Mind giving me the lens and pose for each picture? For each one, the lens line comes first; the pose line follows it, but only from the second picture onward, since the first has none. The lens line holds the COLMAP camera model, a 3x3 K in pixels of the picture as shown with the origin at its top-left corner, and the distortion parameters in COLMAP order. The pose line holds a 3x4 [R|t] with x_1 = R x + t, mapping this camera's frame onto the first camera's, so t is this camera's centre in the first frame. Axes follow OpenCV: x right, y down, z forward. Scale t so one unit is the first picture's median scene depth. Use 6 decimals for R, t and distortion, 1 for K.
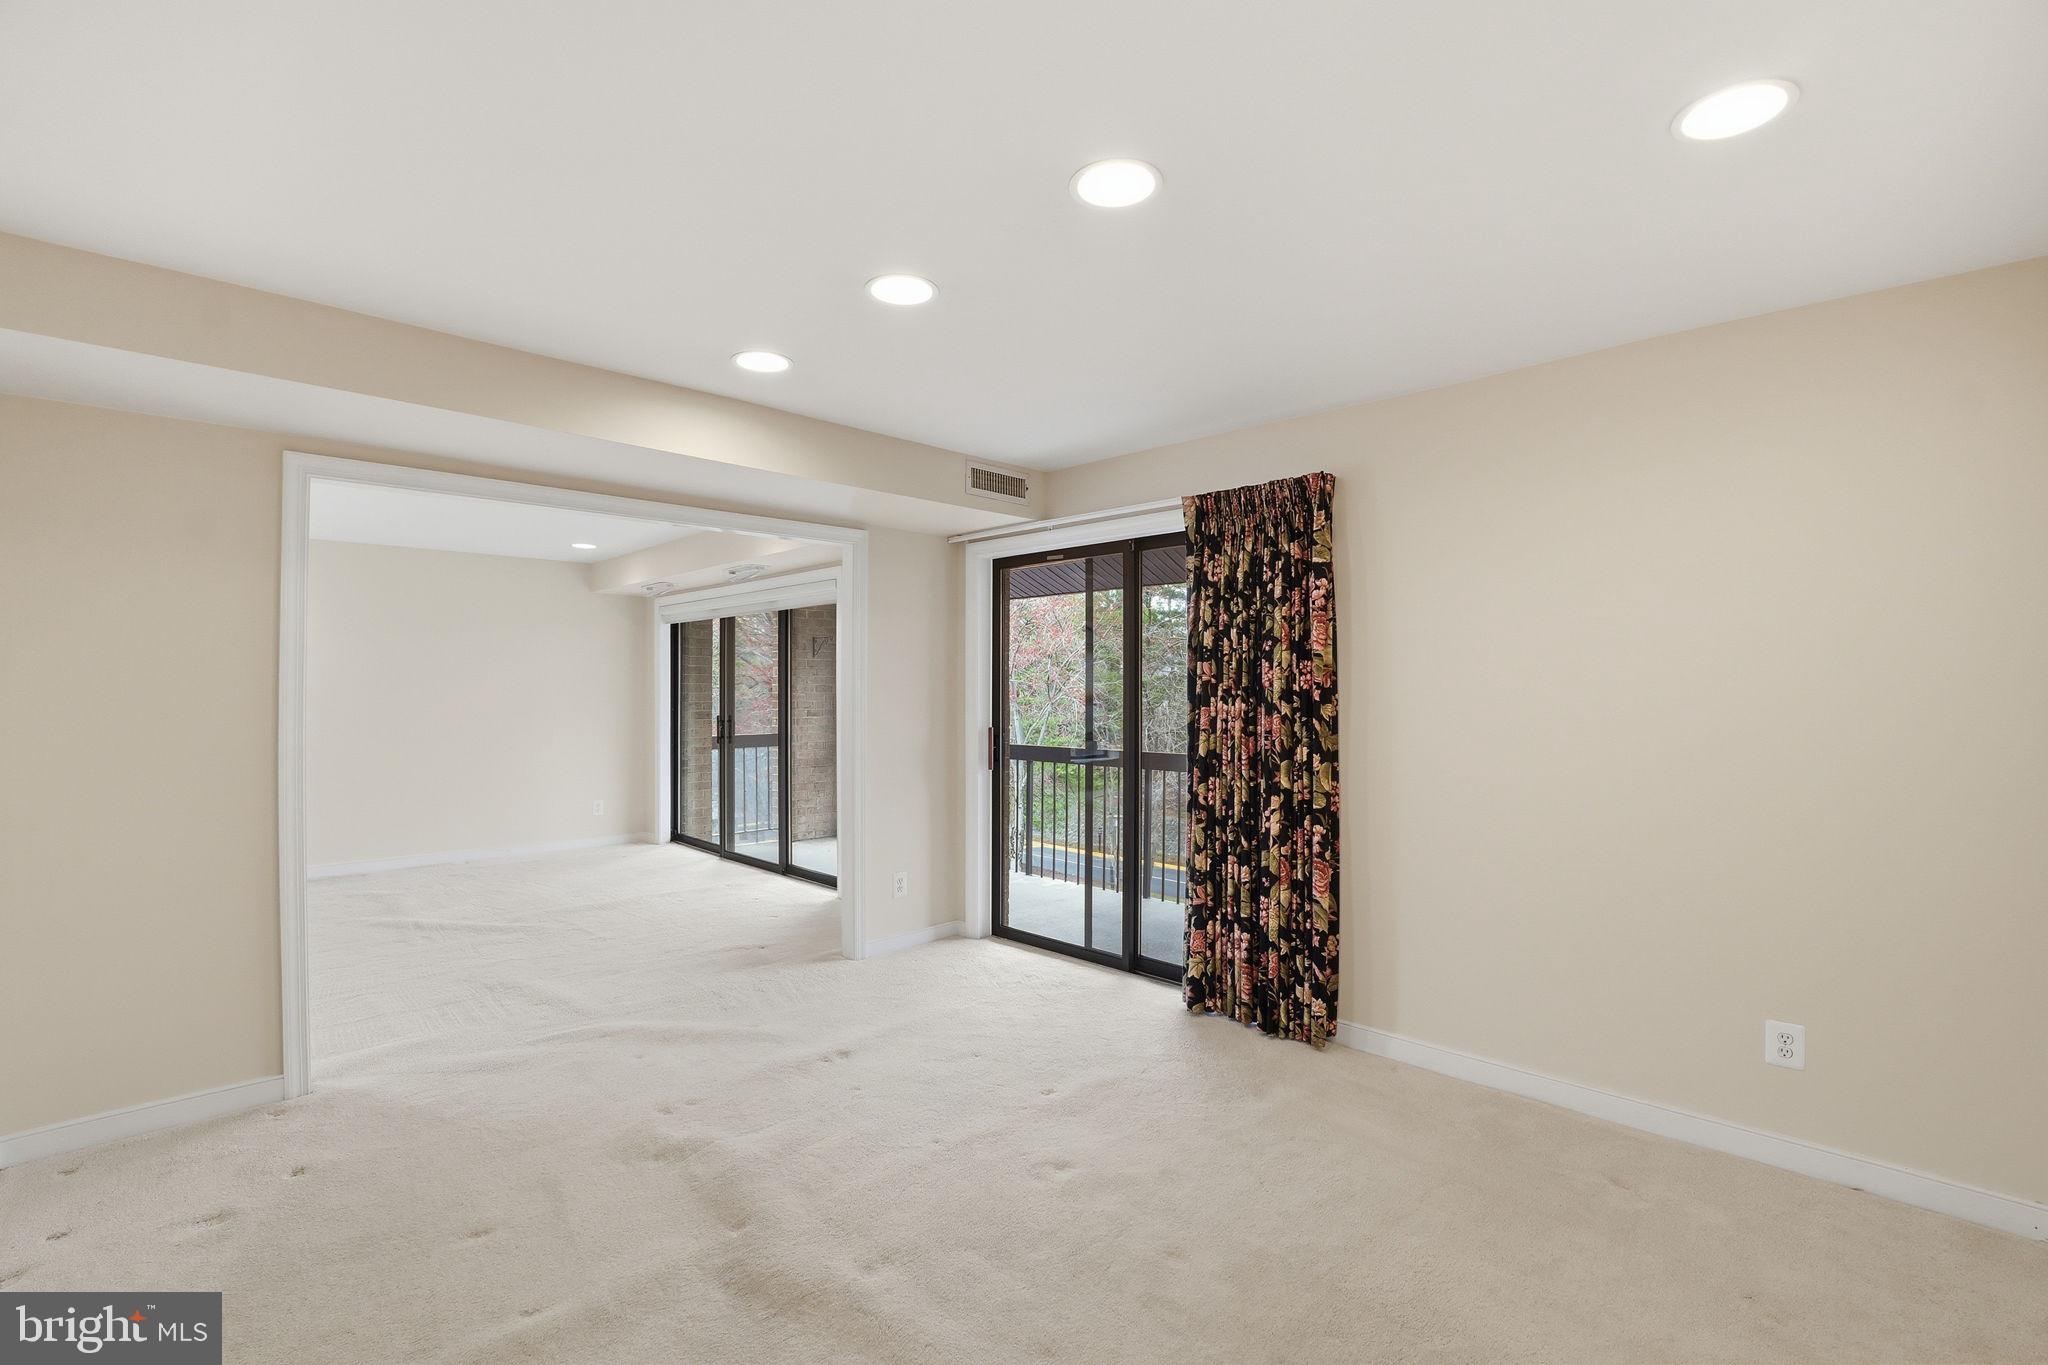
lens RADIAL K [[932.7, 0, 1015.4], [0, 932.7, 685.9], [0, 0, 1]] dist [-0.039131, 0.003201]
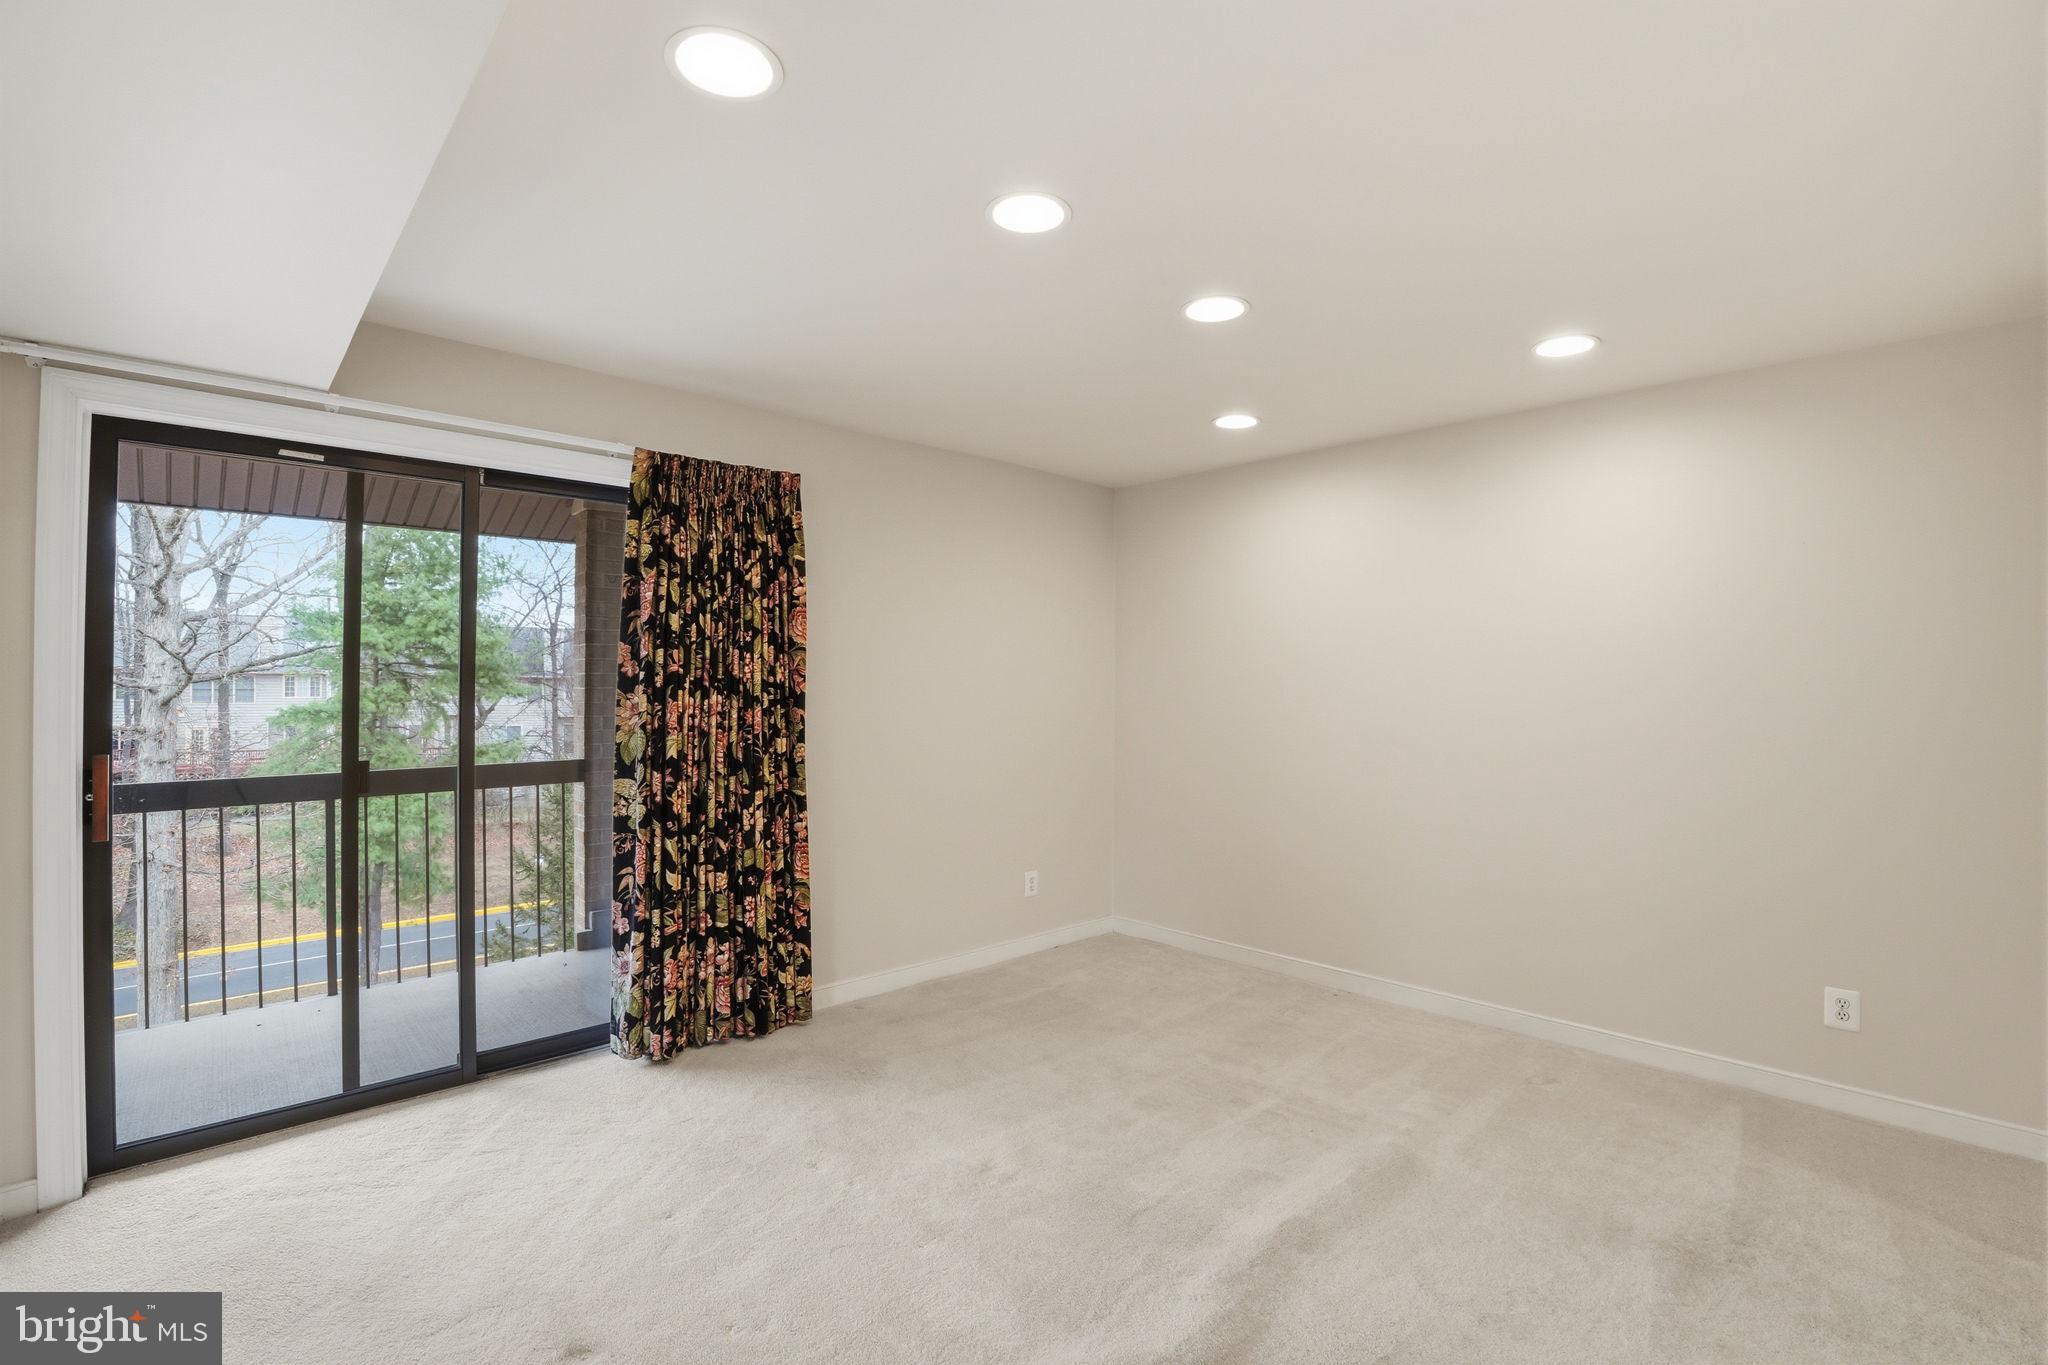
lens RADIAL K [[932.7, 0, 1019.0], [0, 932.7, 679.4], [0, 0, 1]] dist [-0.039131, 0.003201]
pose [[0.022769, 0.004128, 0.999732, -0.668709], [-0.010229, 0.999940, -0.003895, 0.002400], [-0.999688, -0.010138, 0.022810, 0.679344]]
